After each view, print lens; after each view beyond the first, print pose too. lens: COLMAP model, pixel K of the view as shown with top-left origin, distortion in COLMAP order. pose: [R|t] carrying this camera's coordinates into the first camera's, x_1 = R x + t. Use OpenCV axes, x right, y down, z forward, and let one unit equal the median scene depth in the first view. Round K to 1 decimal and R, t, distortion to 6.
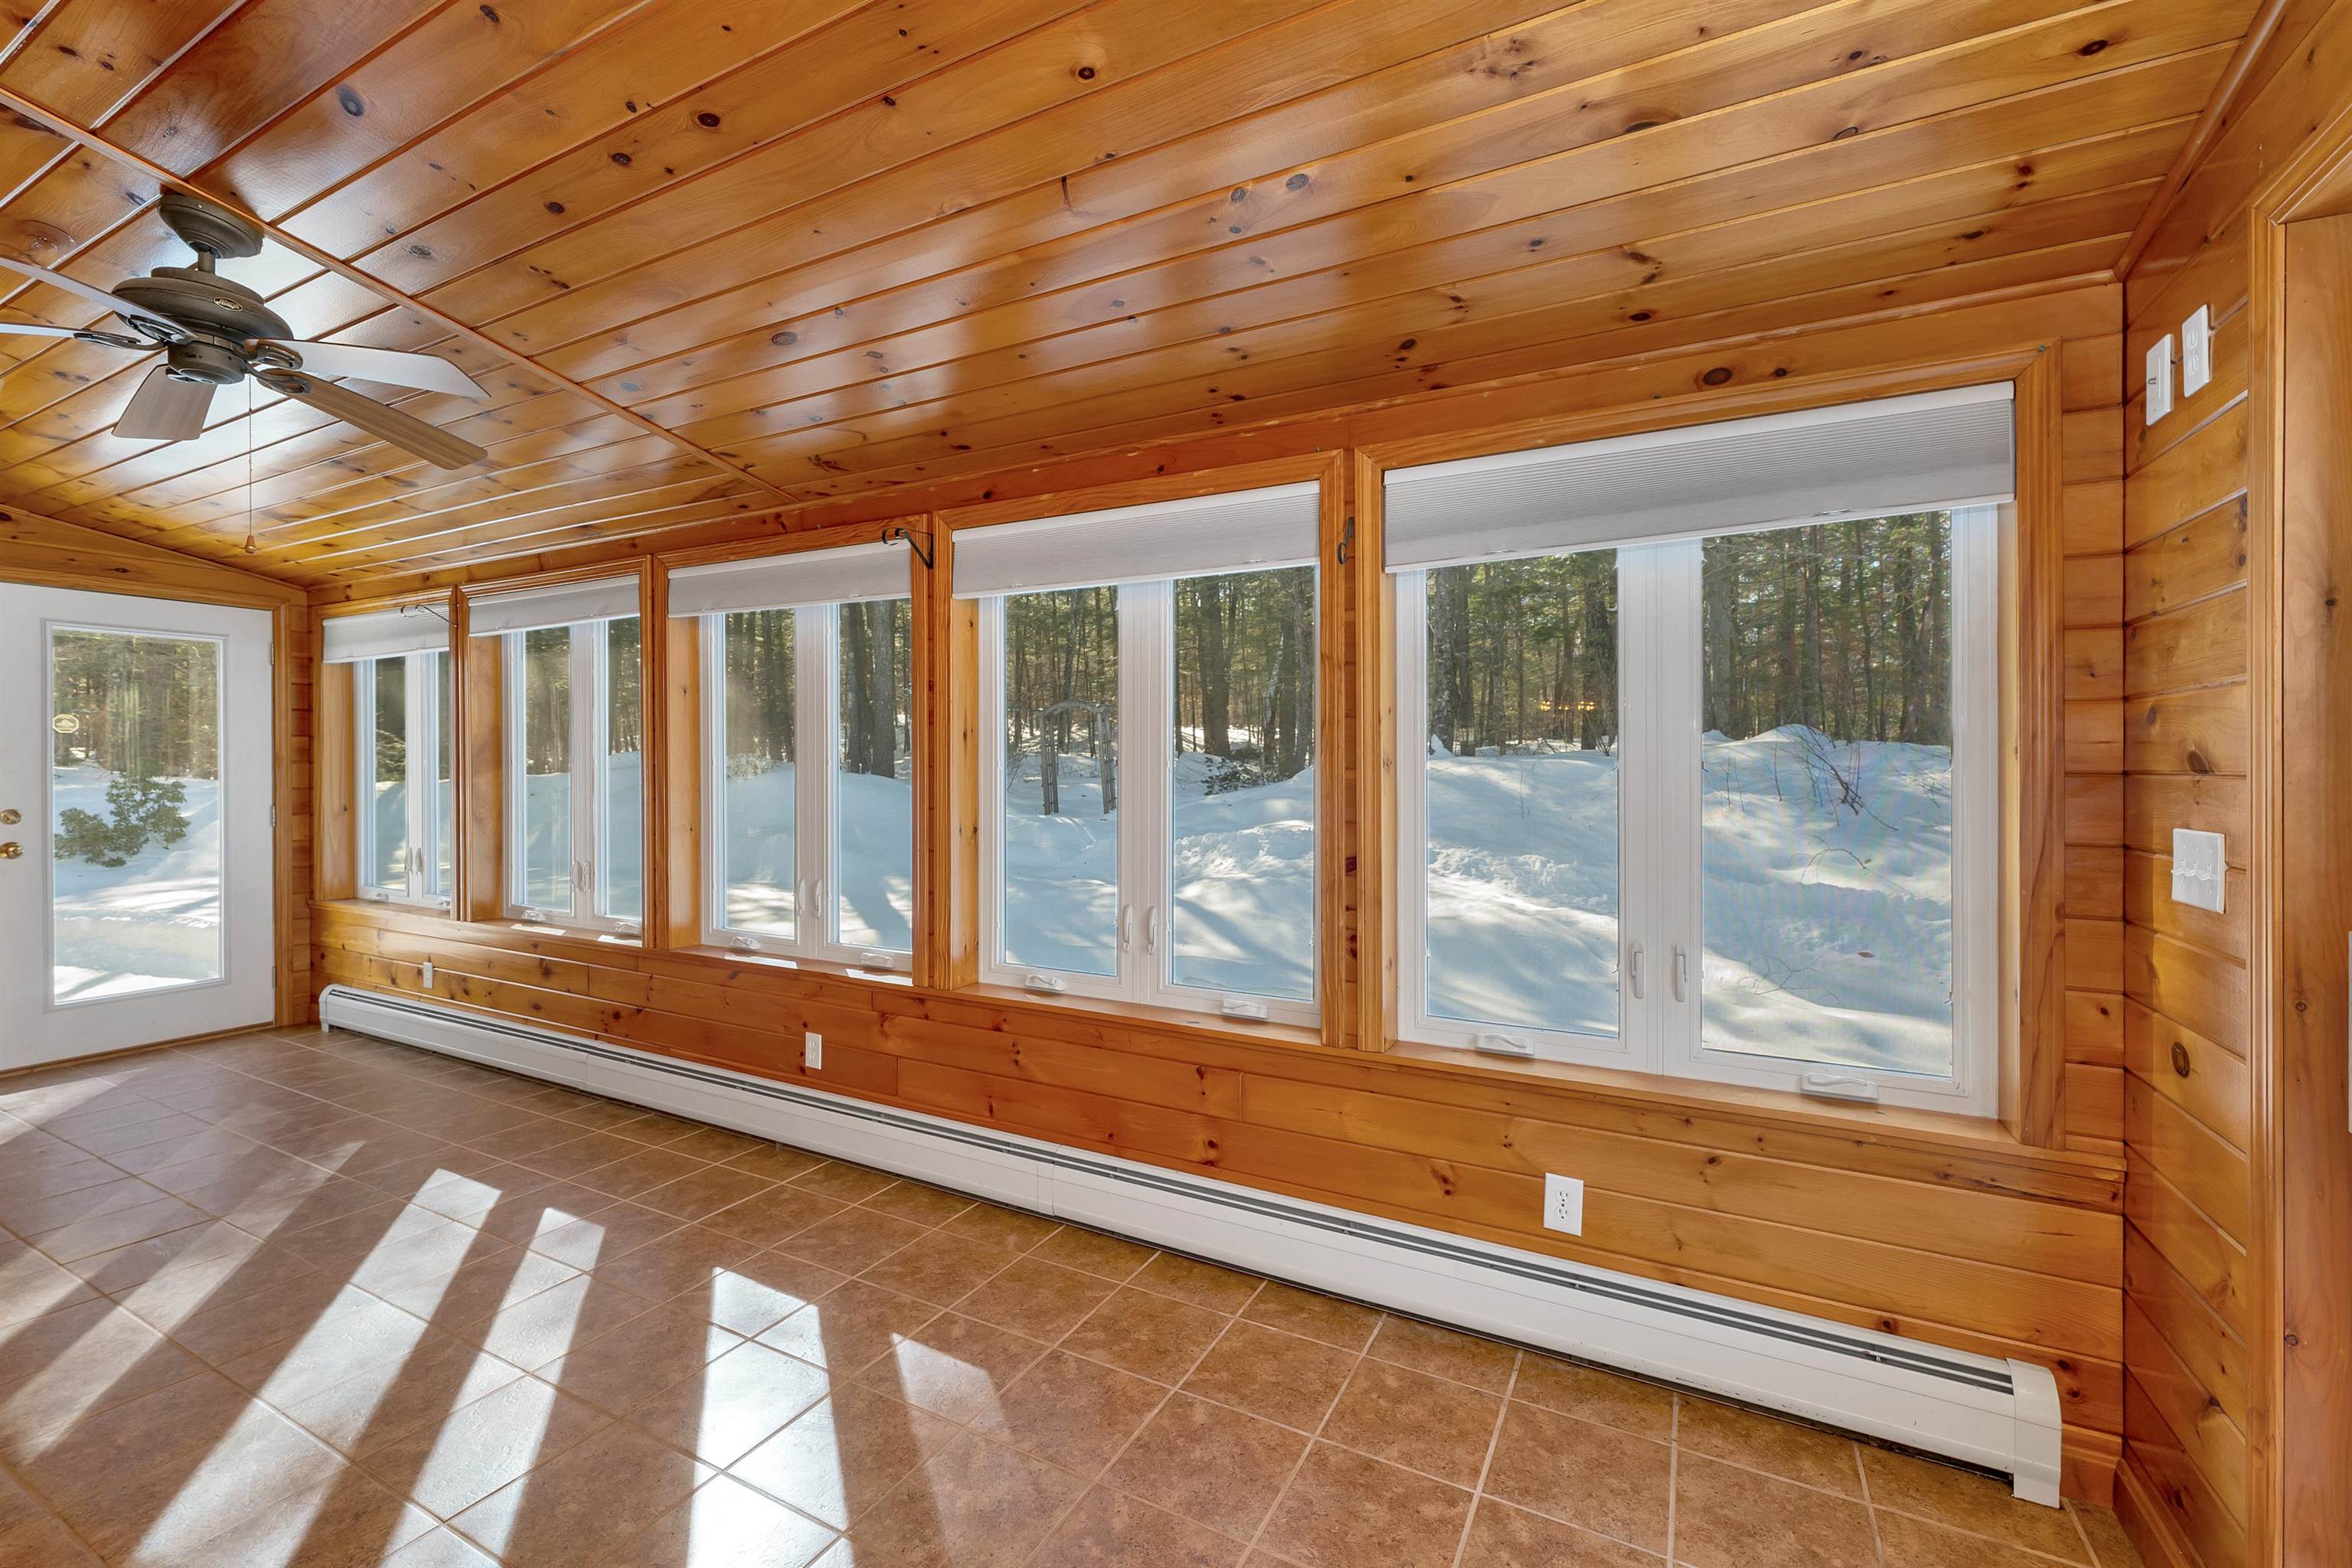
lens RADIAL K [[990.4, 0, 1173.5], [0, 990.4, 768.0], [0, 0, 1]] dist [0.001860, -0.000392]
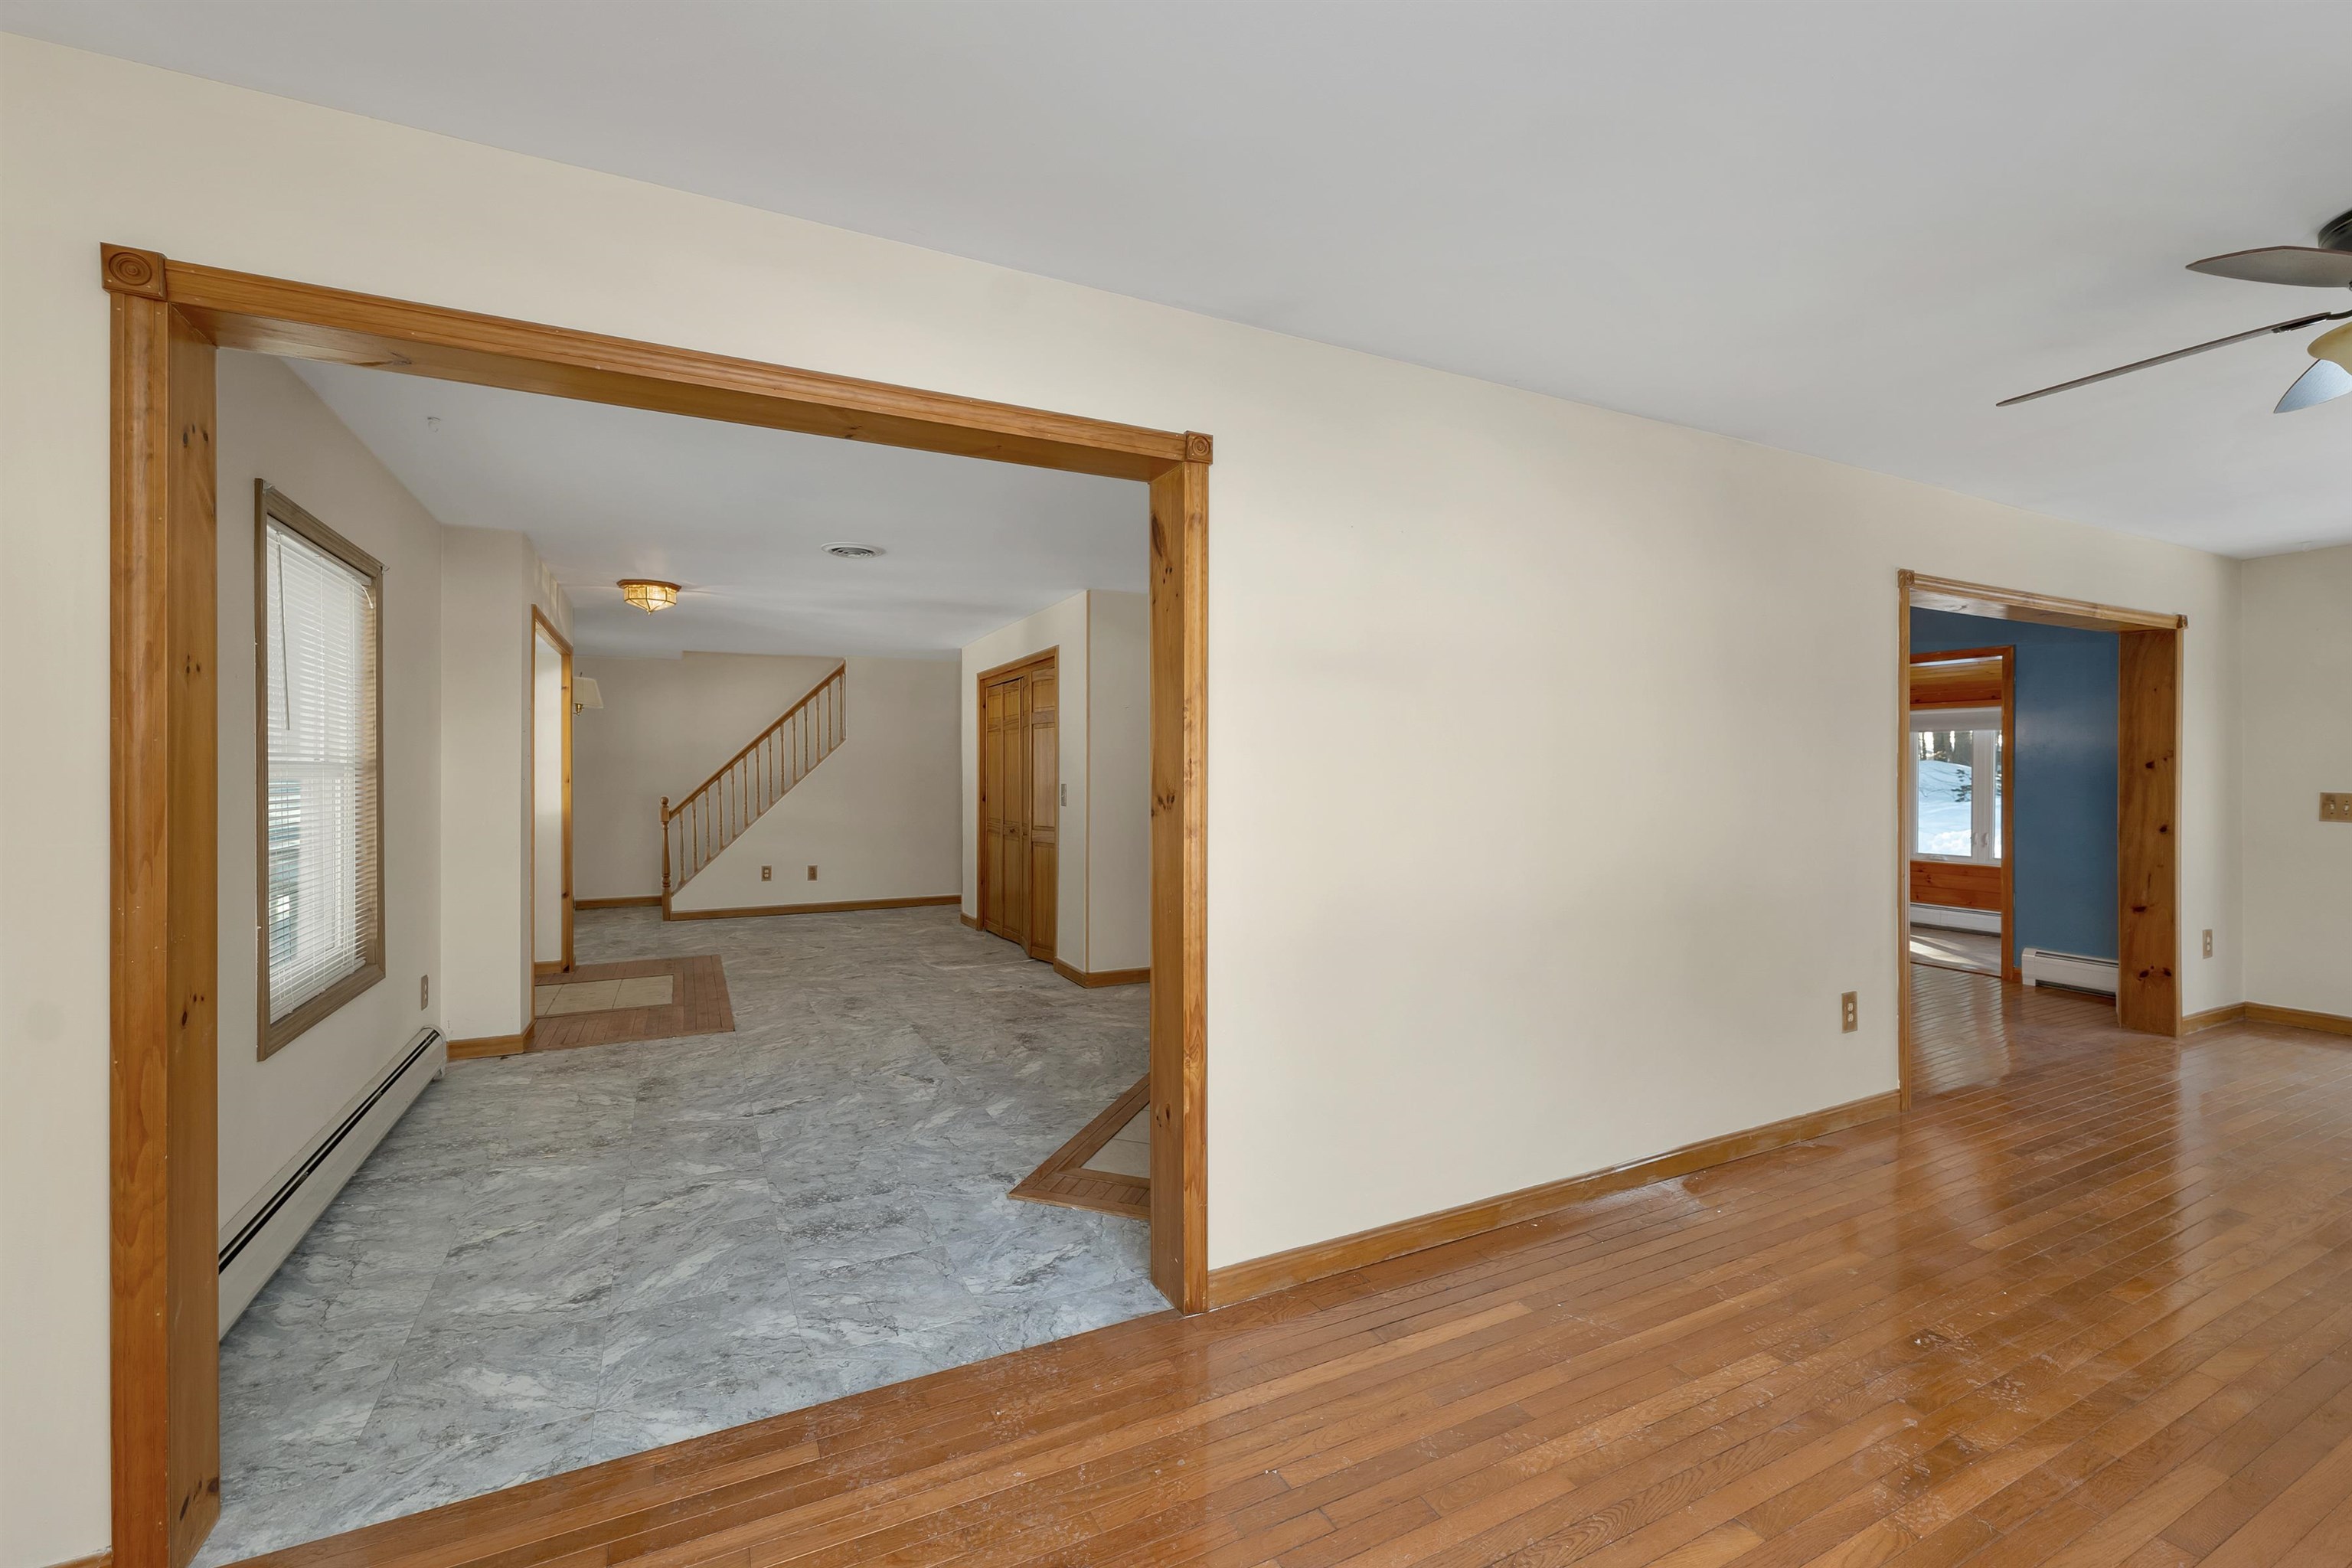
lens RADIAL K [[990.4, 0, 1165.4], [0, 990.4, 774.7], [0, 0, 1]] dist [0.001860, -0.000392]
pose [[0.815337, 0.004432, -0.578970, -0.375607], [0.000381, 0.999966, 0.008192, -0.072354], [0.578987, -0.006900, 0.815307, -3.507203]]
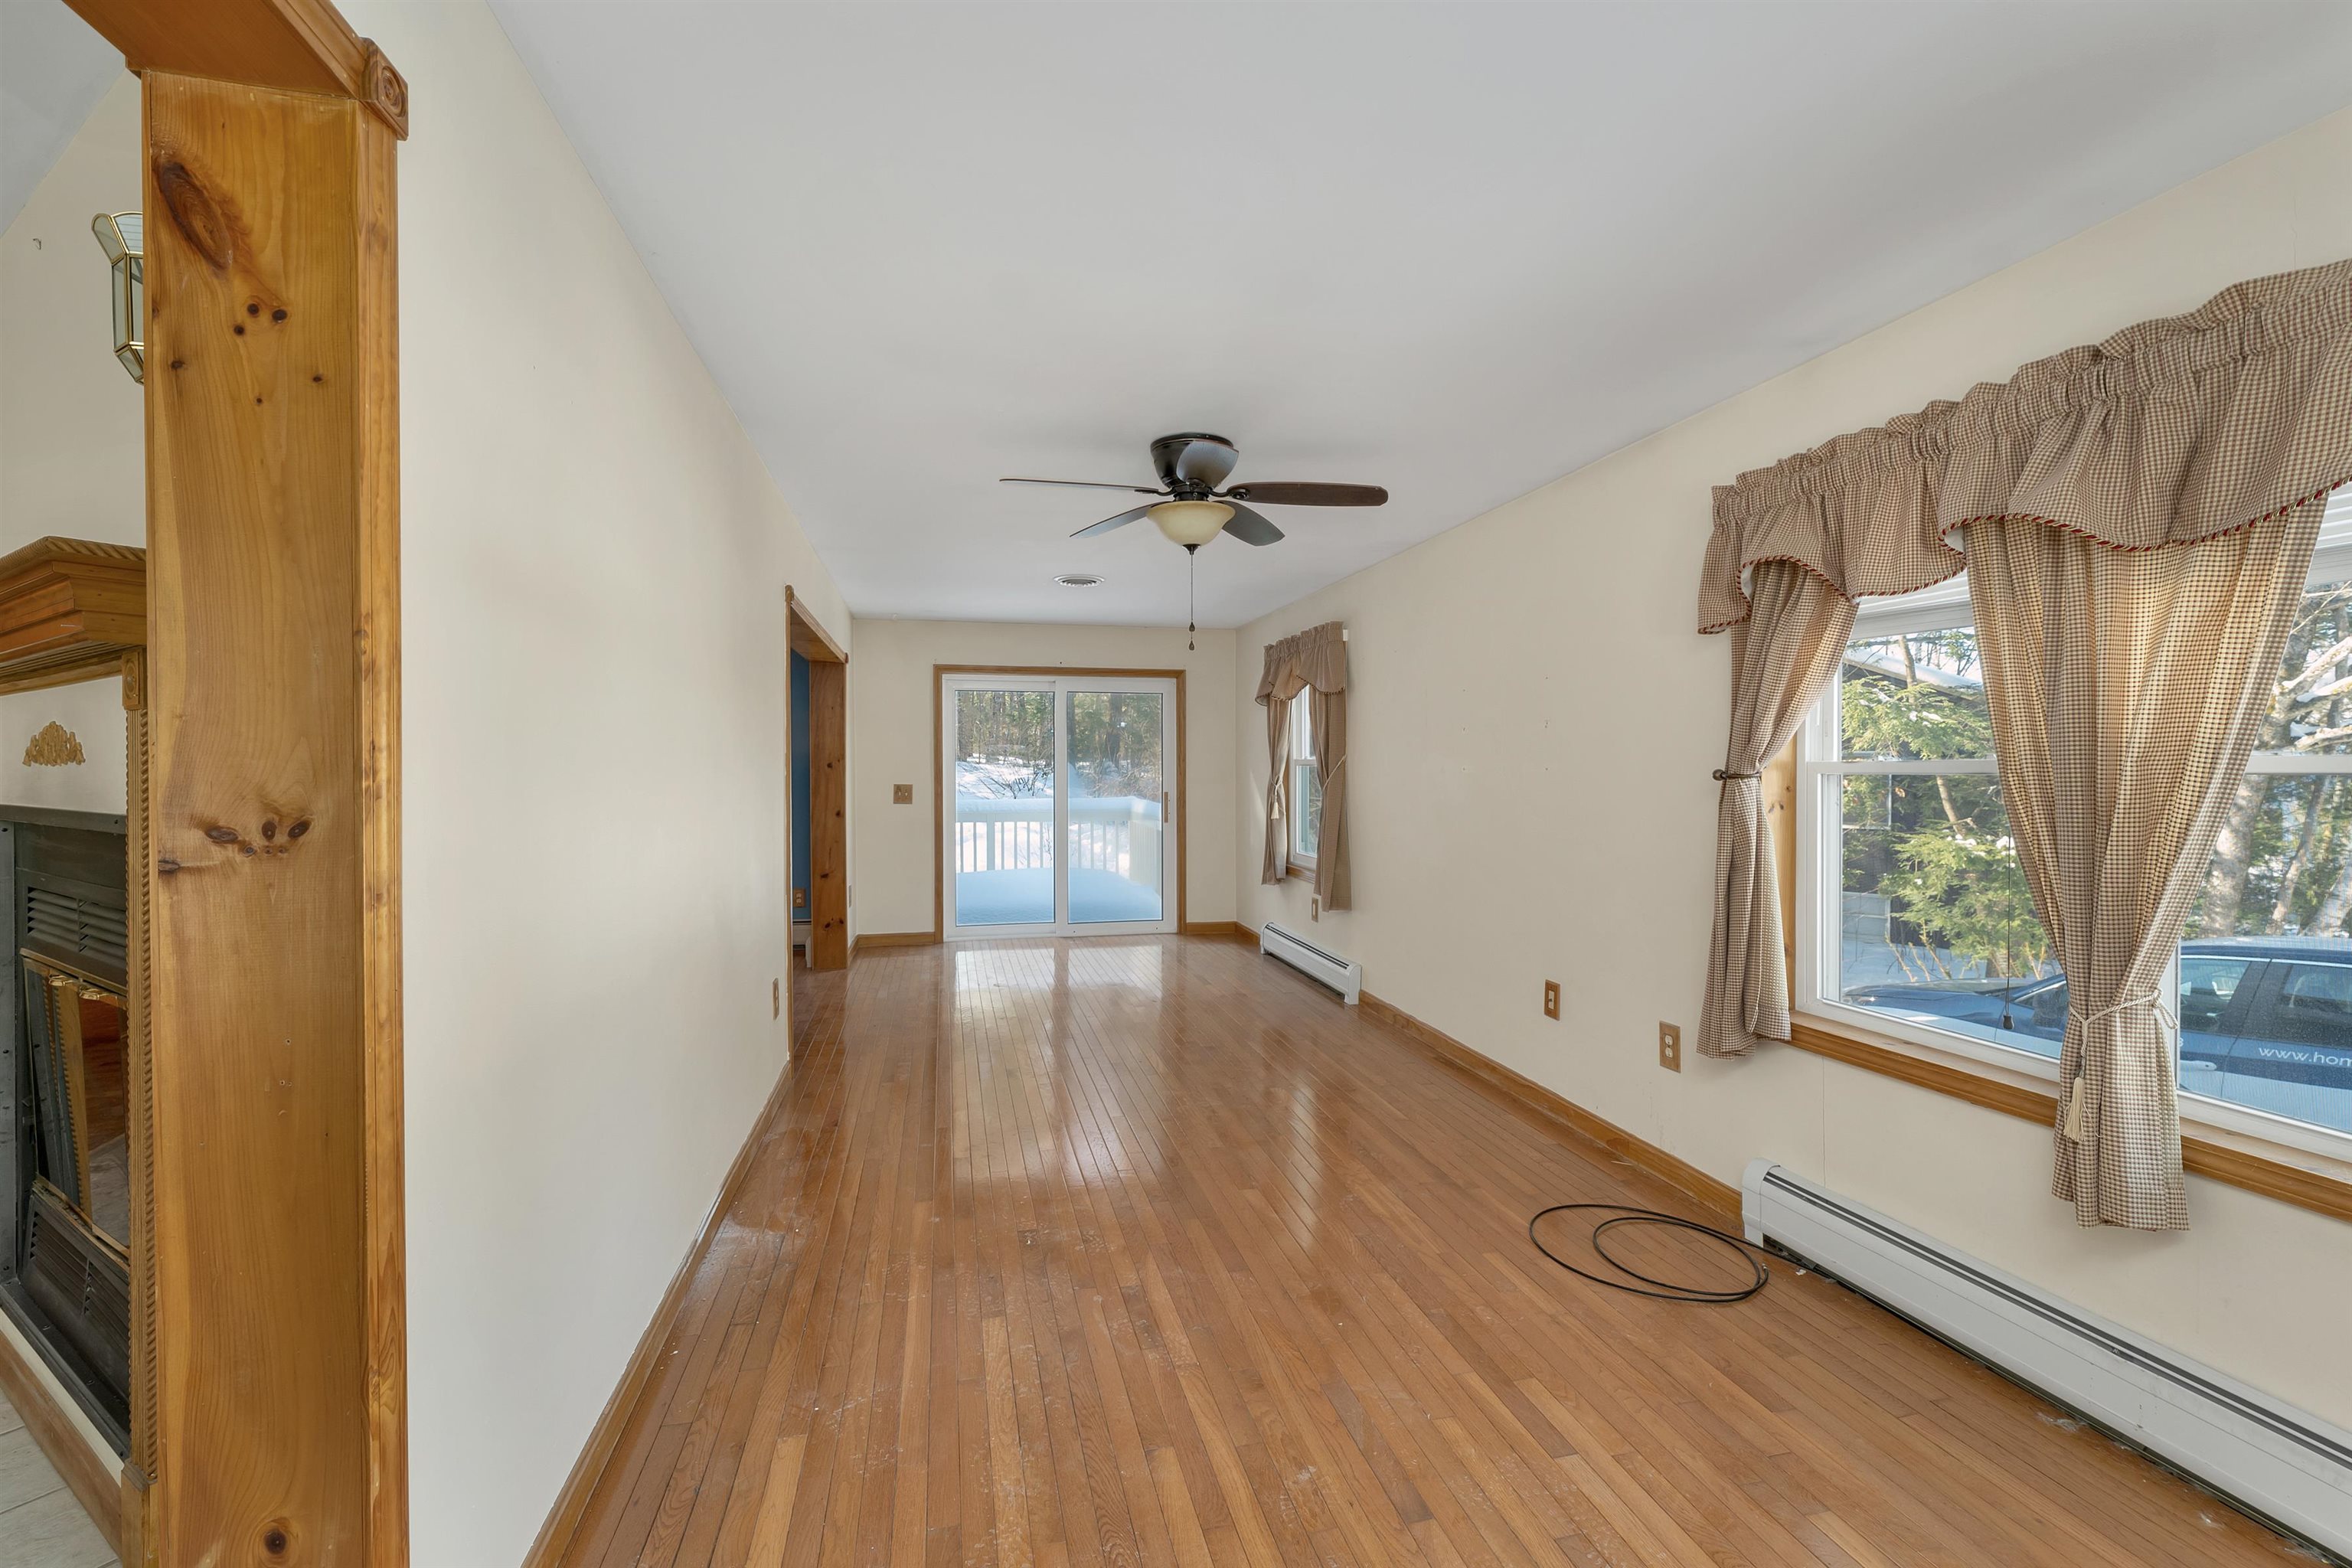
lens RADIAL K [[990.4, 0, 1173.6], [0, 990.4, 775.7], [0, 0, 1]] dist [0.001860, -0.000392]
pose [[0.748951, -0.004926, 0.662607, -0.956265], [-0.000487, 0.999968, 0.007985, -0.067558], [-0.662625, -0.006303, 0.748925, -3.283385]]
